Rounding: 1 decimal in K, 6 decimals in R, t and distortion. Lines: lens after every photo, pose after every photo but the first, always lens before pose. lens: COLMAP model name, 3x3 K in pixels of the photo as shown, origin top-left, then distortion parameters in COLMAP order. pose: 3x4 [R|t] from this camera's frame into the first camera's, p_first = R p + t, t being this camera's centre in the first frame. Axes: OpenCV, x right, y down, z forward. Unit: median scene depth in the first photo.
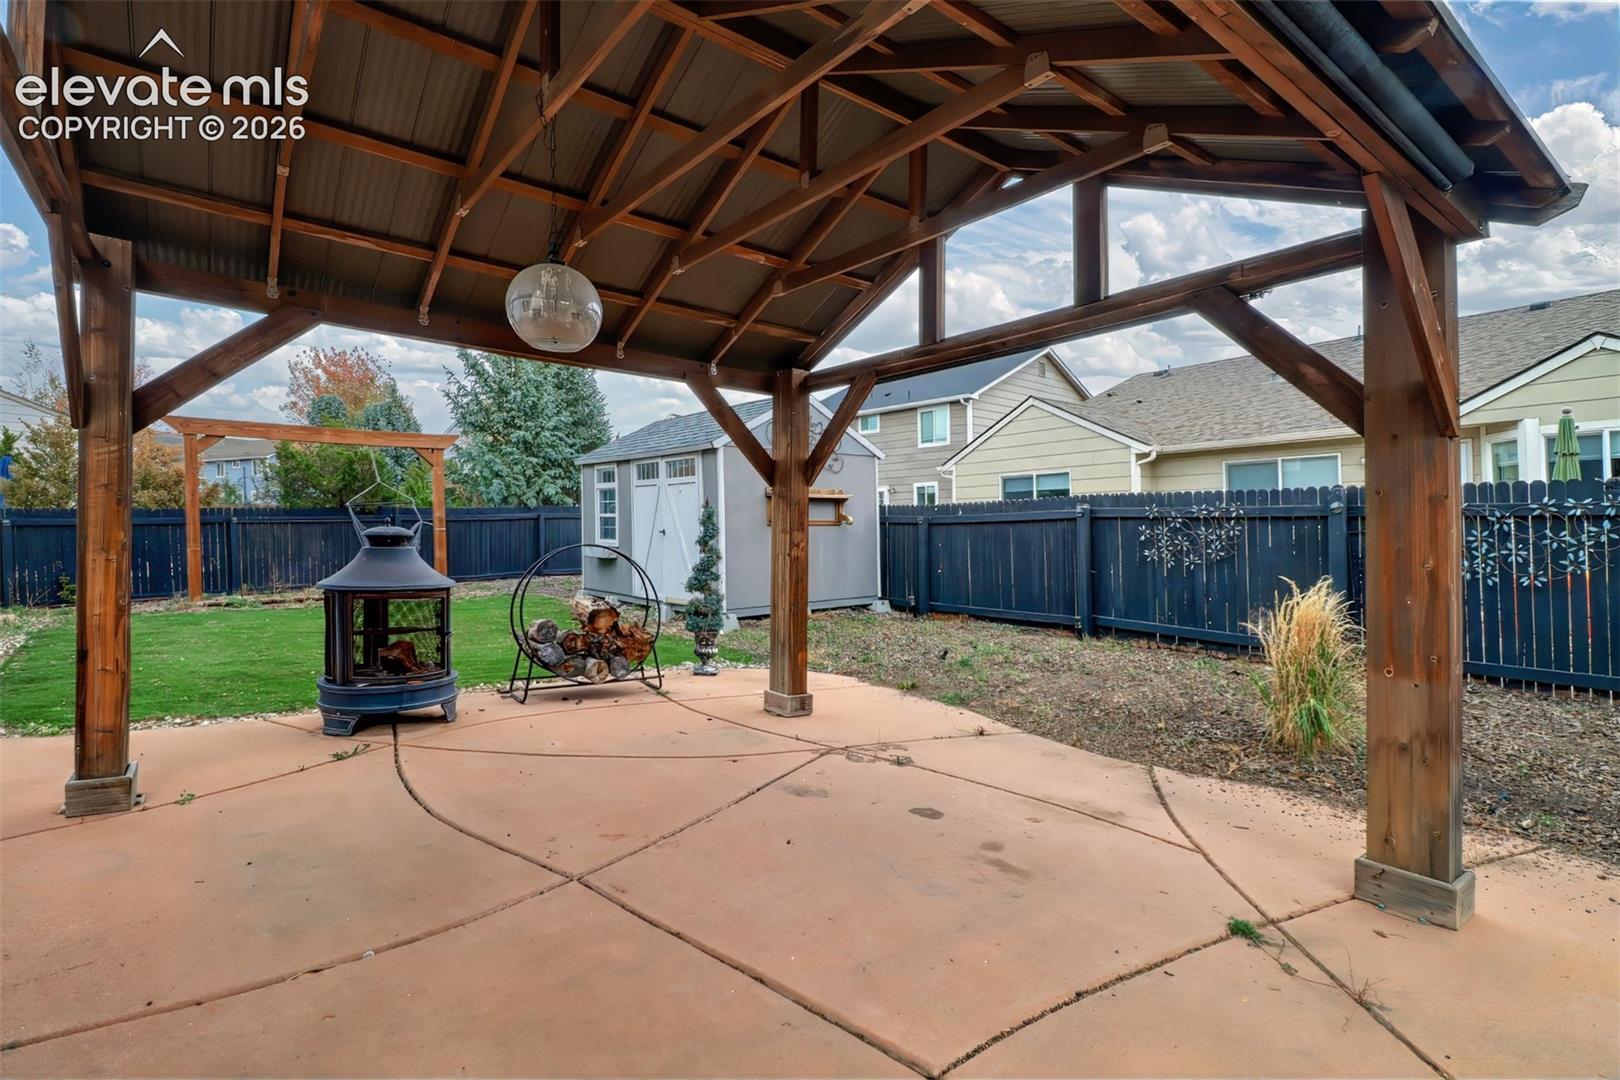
lens RADIAL K [[757.0, 0, 810.5], [0, 757.0, 530.4], [0, 0, 1]] dist [-0.010040, -0.000839]
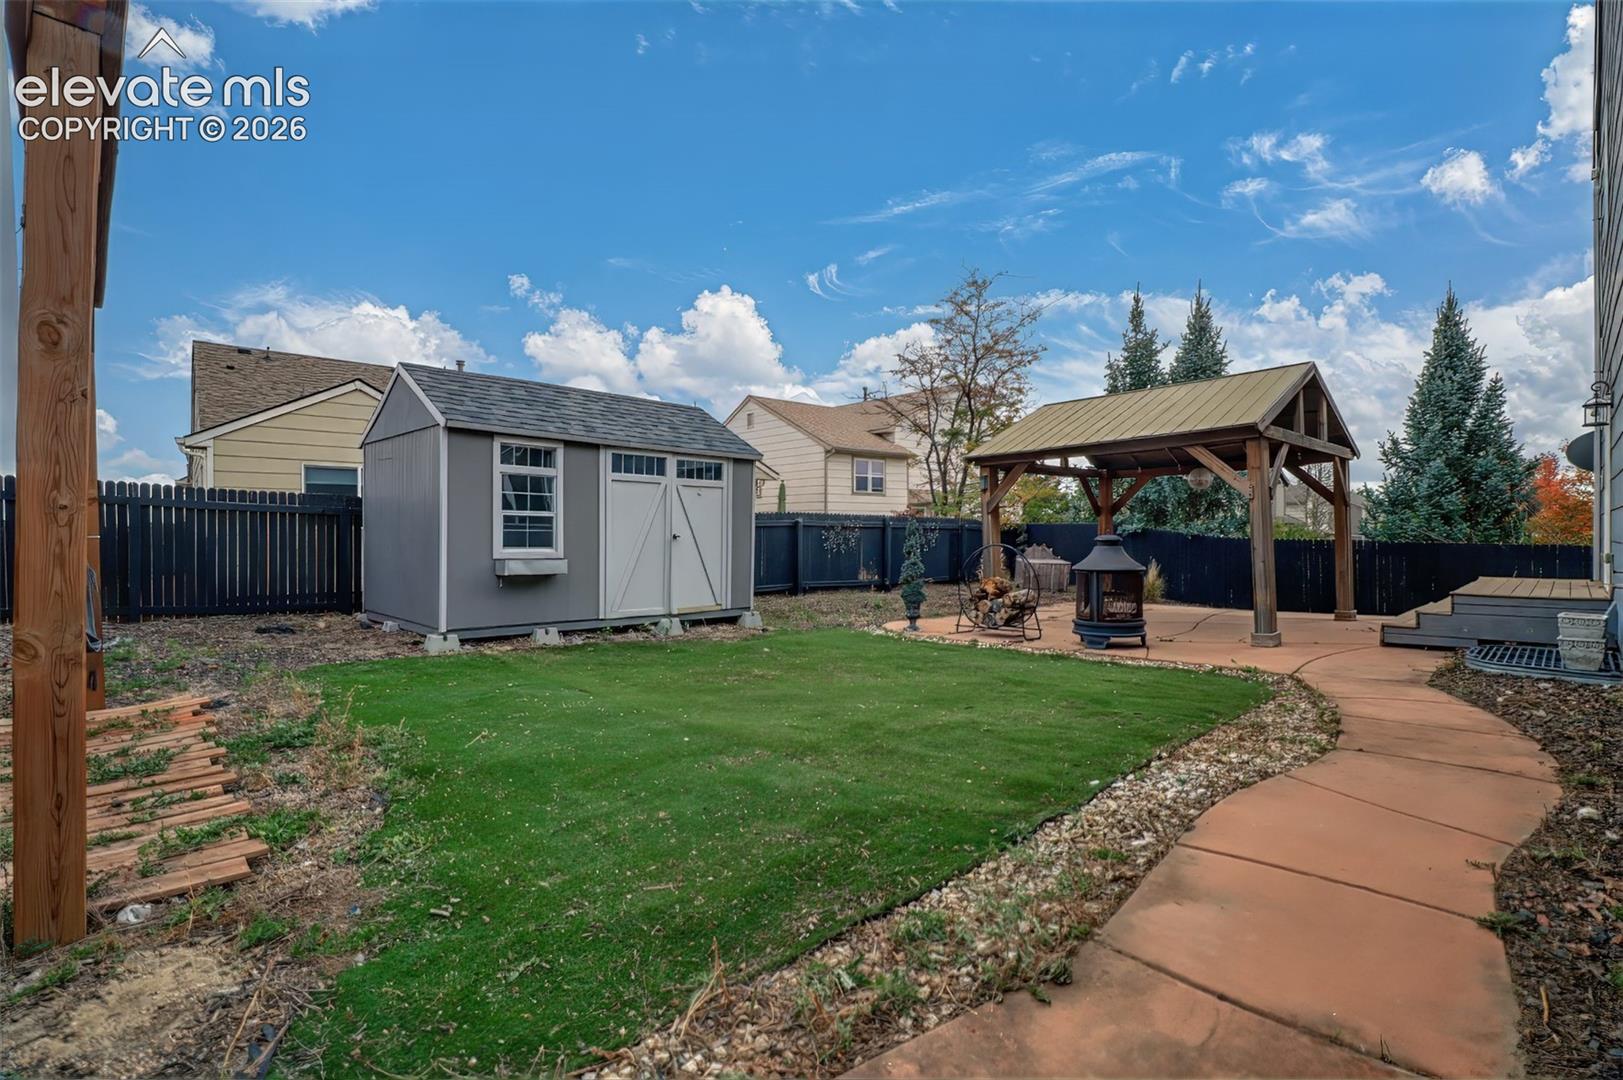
lens RADIAL K [[758.4, 0, 813.7], [0, 758.4, 531.7], [0, 0, 1]] dist [-0.010040, -0.000839]
pose [[-0.074621, -0.005742, 0.997195, -1.046978], [-0.008229, 0.999953, 0.005142, -0.009354], [-0.997178, -0.007823, -0.074664, 0.846029]]
